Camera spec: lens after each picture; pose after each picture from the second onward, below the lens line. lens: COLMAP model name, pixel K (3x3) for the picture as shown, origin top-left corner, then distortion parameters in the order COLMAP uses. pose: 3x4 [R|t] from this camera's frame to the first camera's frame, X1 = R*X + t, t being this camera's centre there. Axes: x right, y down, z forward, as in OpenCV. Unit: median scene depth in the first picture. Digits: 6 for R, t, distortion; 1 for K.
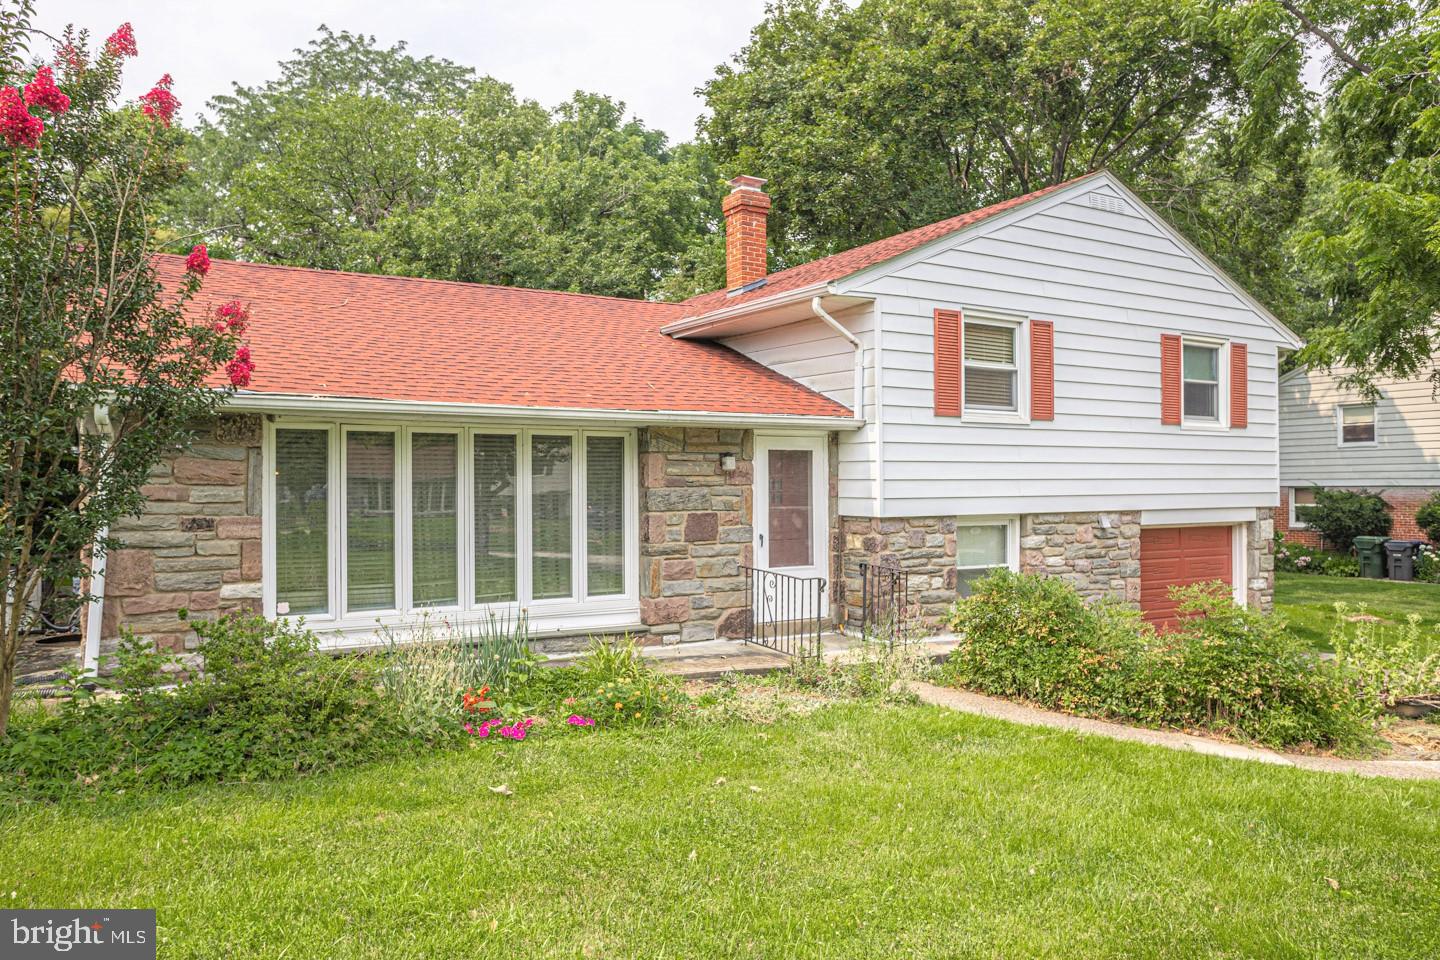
lens RADIAL K [[989.7, 0, 718.4], [0, 989.7, 481.9], [0, 0, 1]] dist [0.028891, -0.000536]
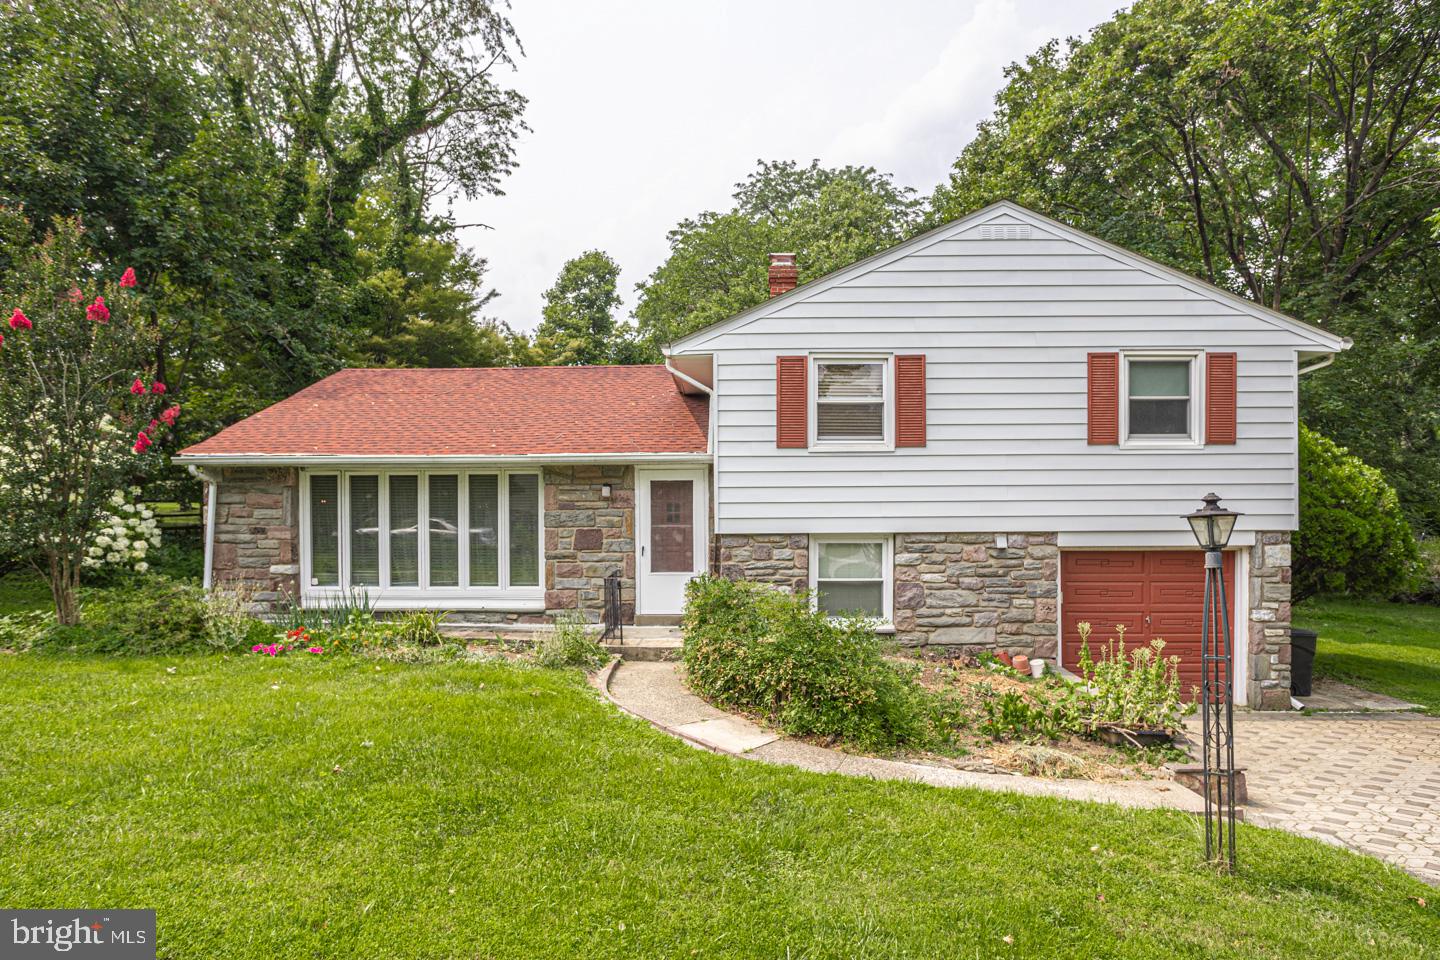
lens RADIAL K [[862.8, 0, 720.9], [0, 862.8, 539.2], [0, 0, 1]] dist [-0.003304, 0.005033]
pose [[0.847701, 0.010453, -0.530371, 0.690951], [0.002985, 0.999696, 0.024474, 0.015803], [0.530466, -0.022329, 0.847412, 0.094673]]
